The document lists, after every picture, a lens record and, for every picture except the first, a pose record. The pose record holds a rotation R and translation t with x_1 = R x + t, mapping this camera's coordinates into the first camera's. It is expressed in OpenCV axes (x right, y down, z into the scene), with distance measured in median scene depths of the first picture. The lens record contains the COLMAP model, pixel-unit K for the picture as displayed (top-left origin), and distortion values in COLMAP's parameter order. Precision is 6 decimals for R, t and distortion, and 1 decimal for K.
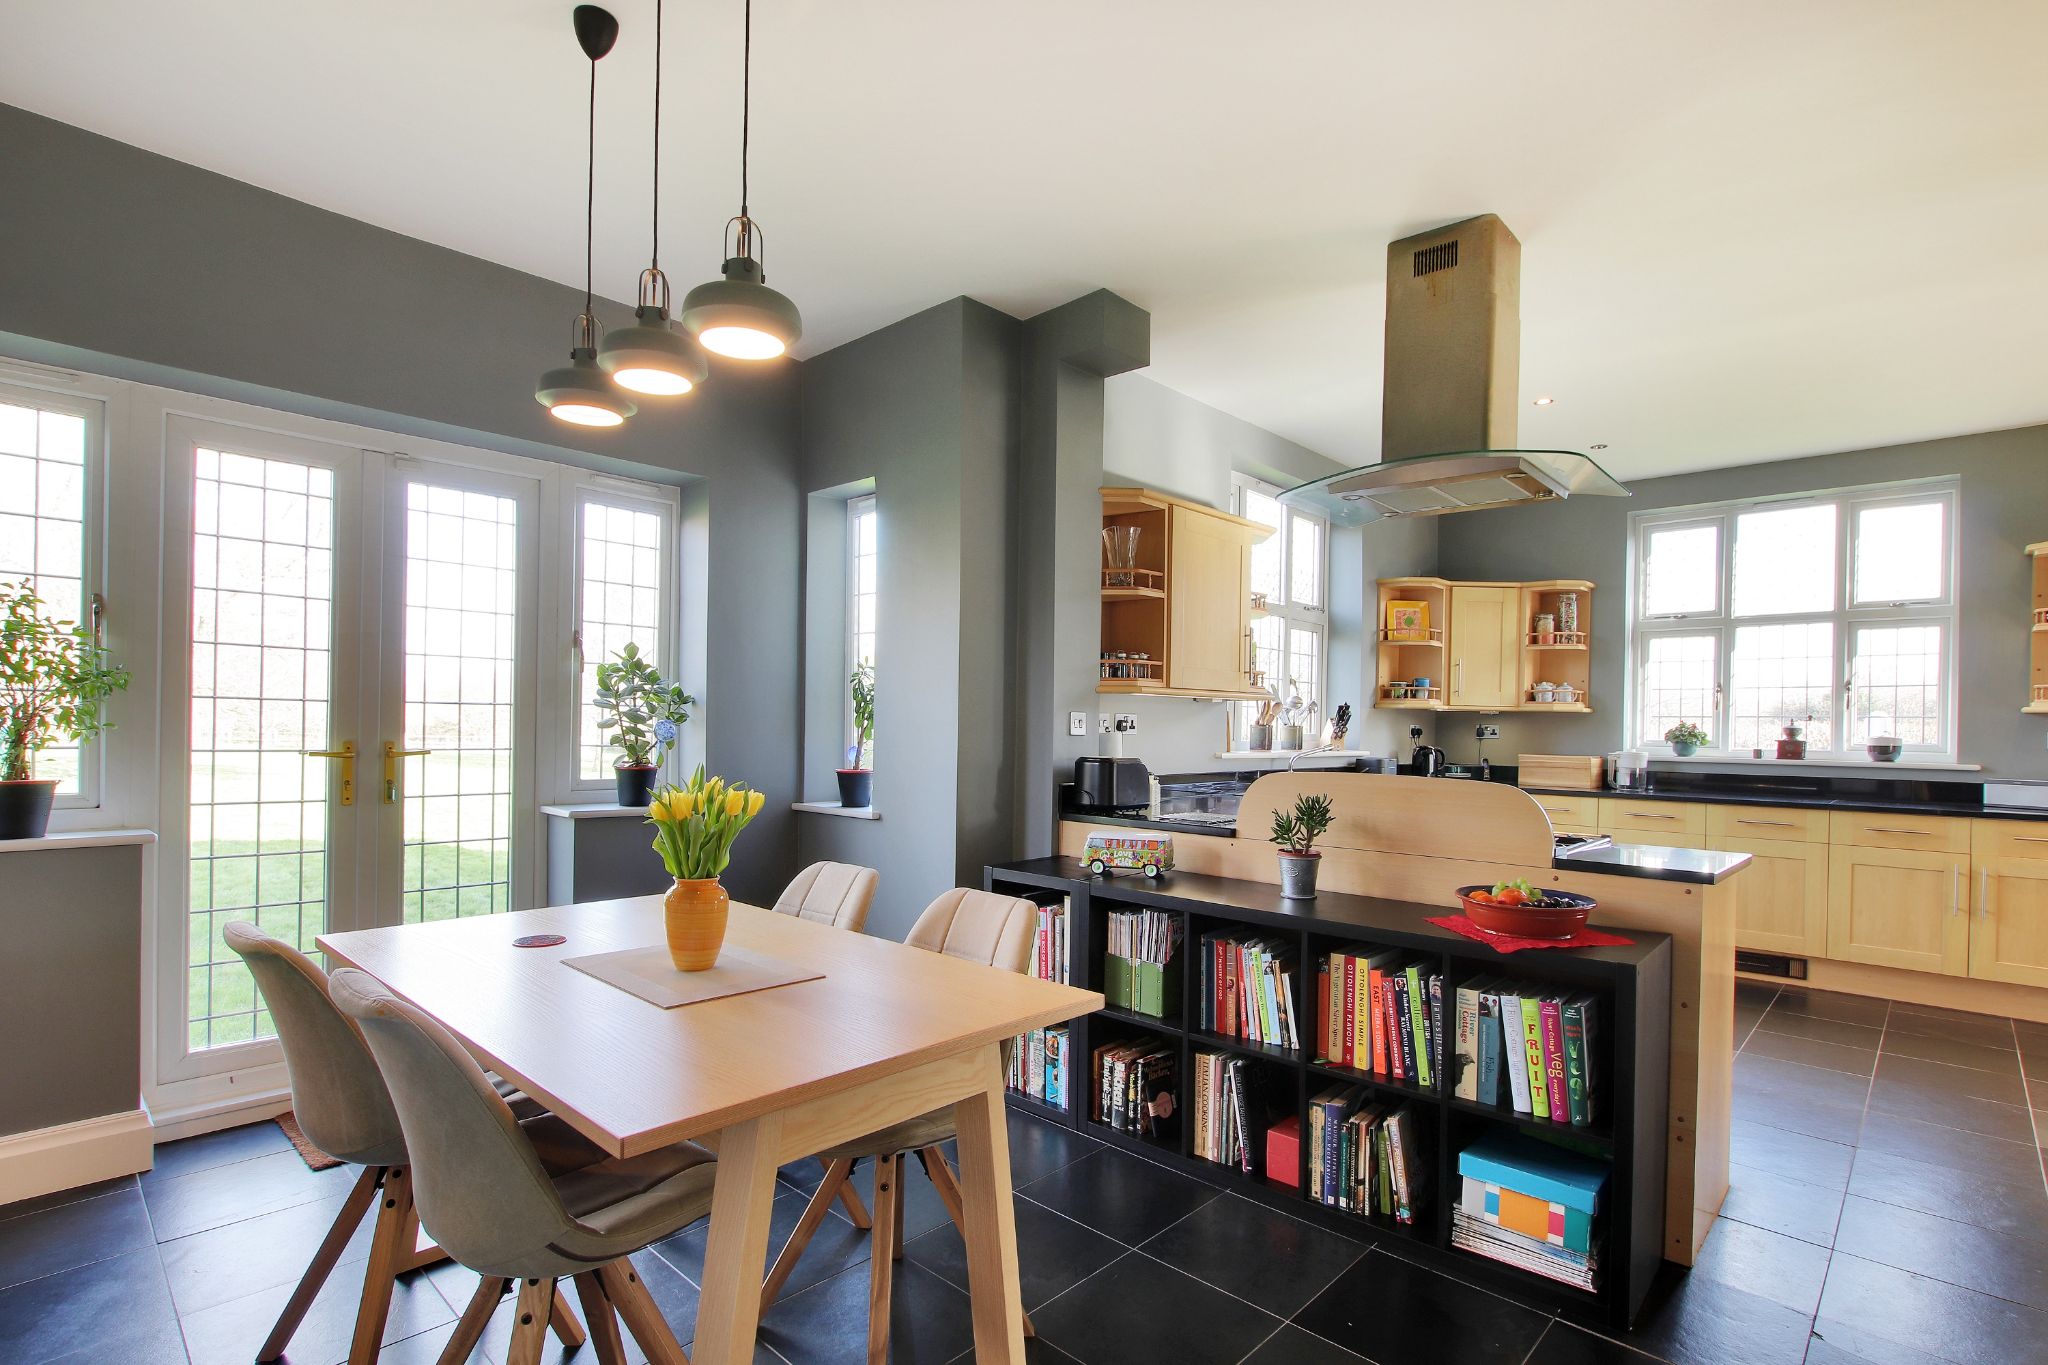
lens RADIAL K [[1001.2, 0, 1017.0], [0, 1001.2, 718.2], [0, 0, 1]] dist [-0.021254, 0.001110]
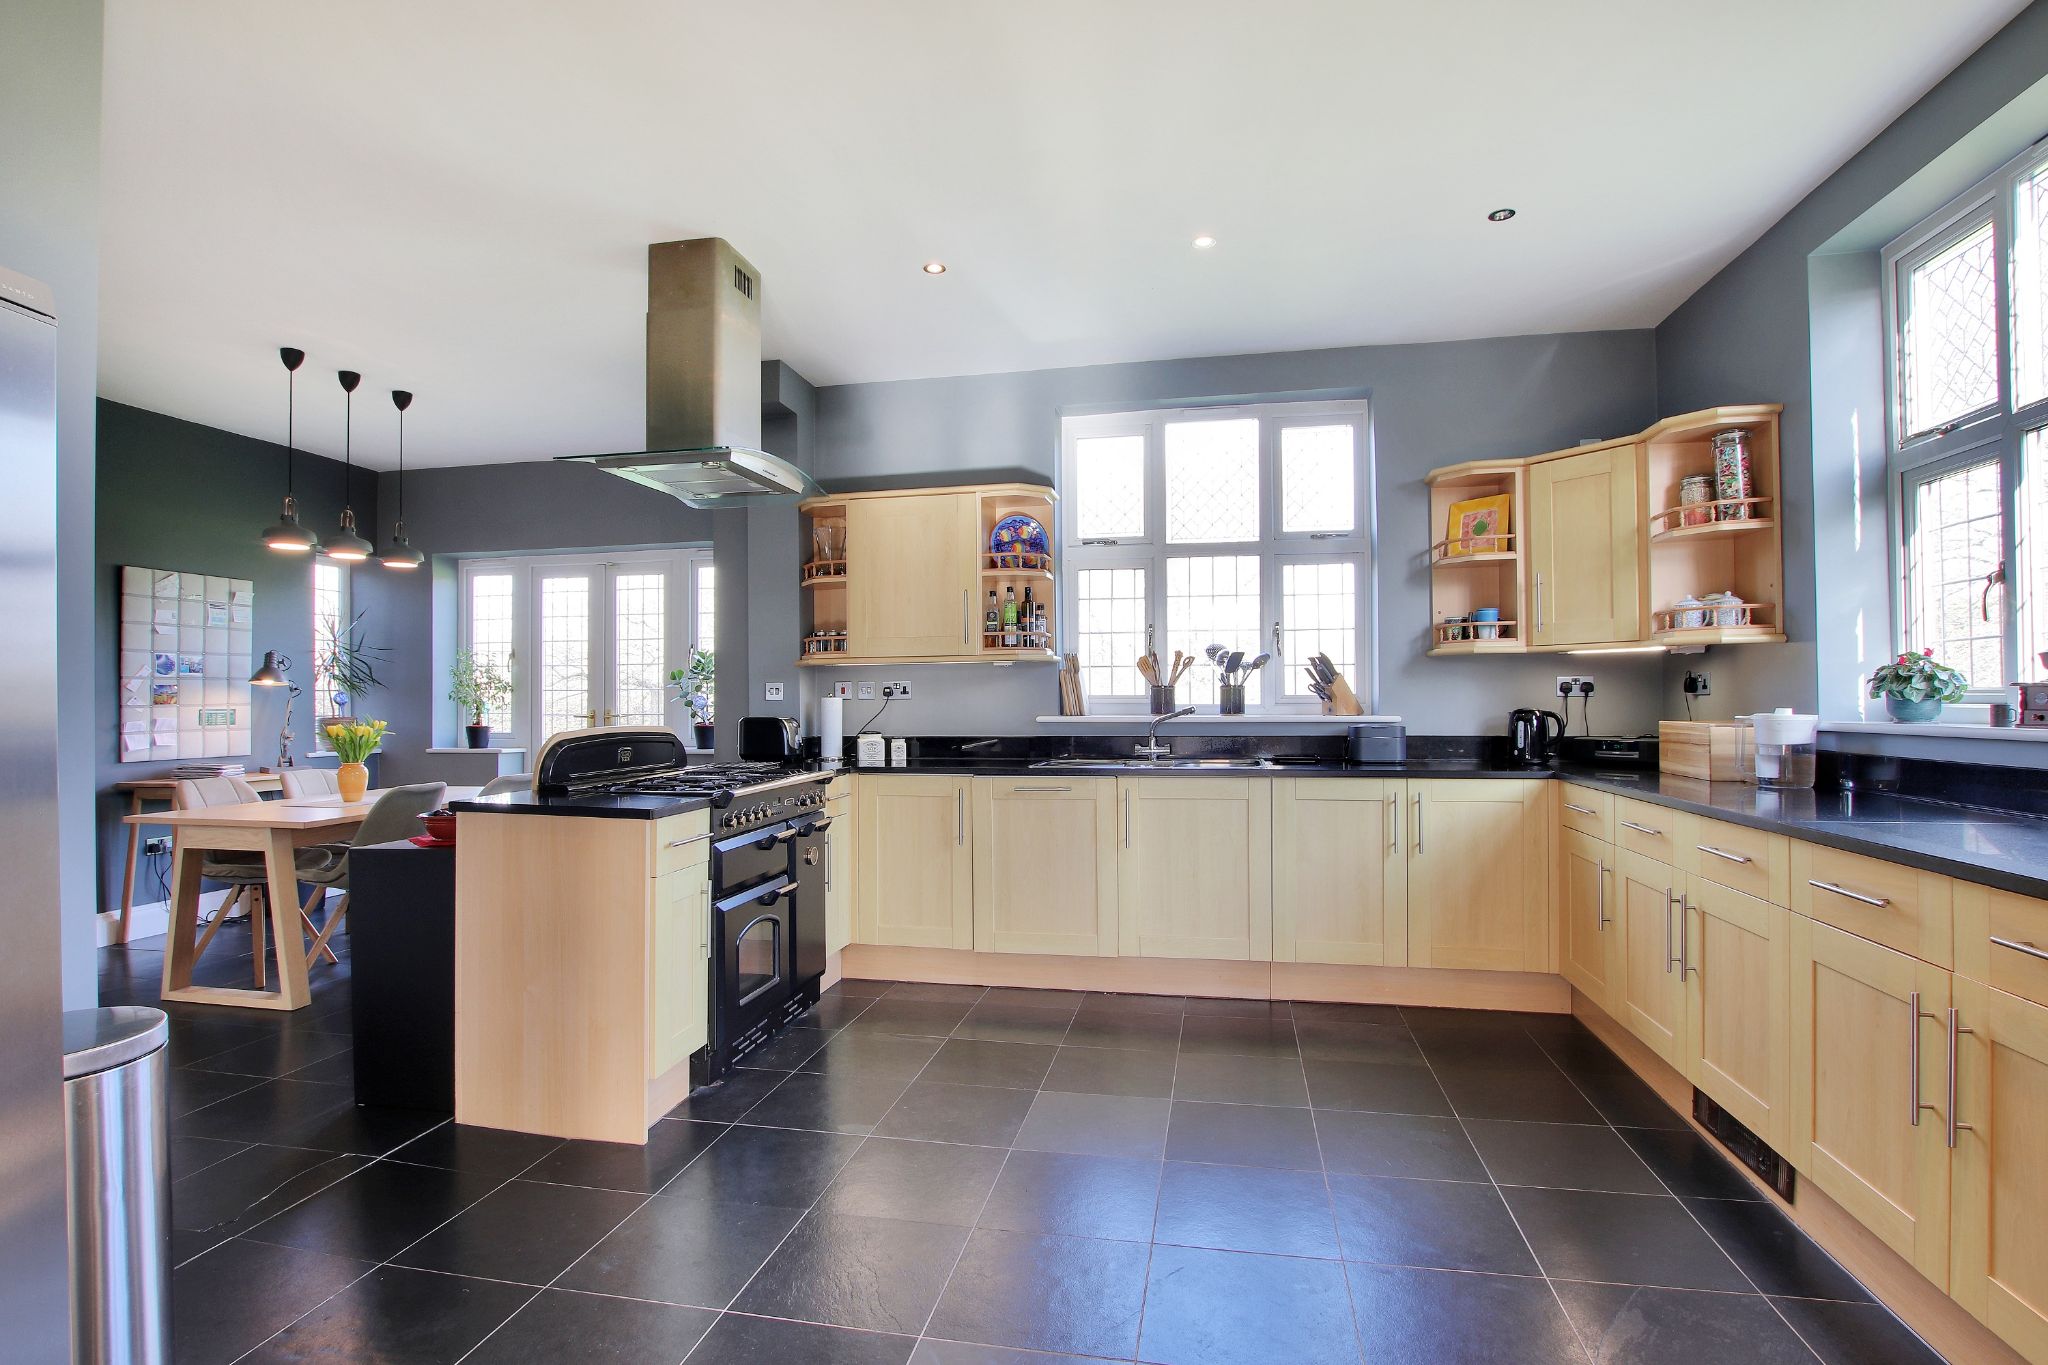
lens RADIAL K [[1001.2, 0, 1017.6], [0, 1001.2, 696.9], [0, 0, 1]] dist [-0.021254, 0.001110]
pose [[0.520030, -0.018958, -0.853937, 1.272522], [0.024256, 0.999678, -0.007422, 0.027903], [0.853803, -0.016853, 0.520323, 0.571233]]
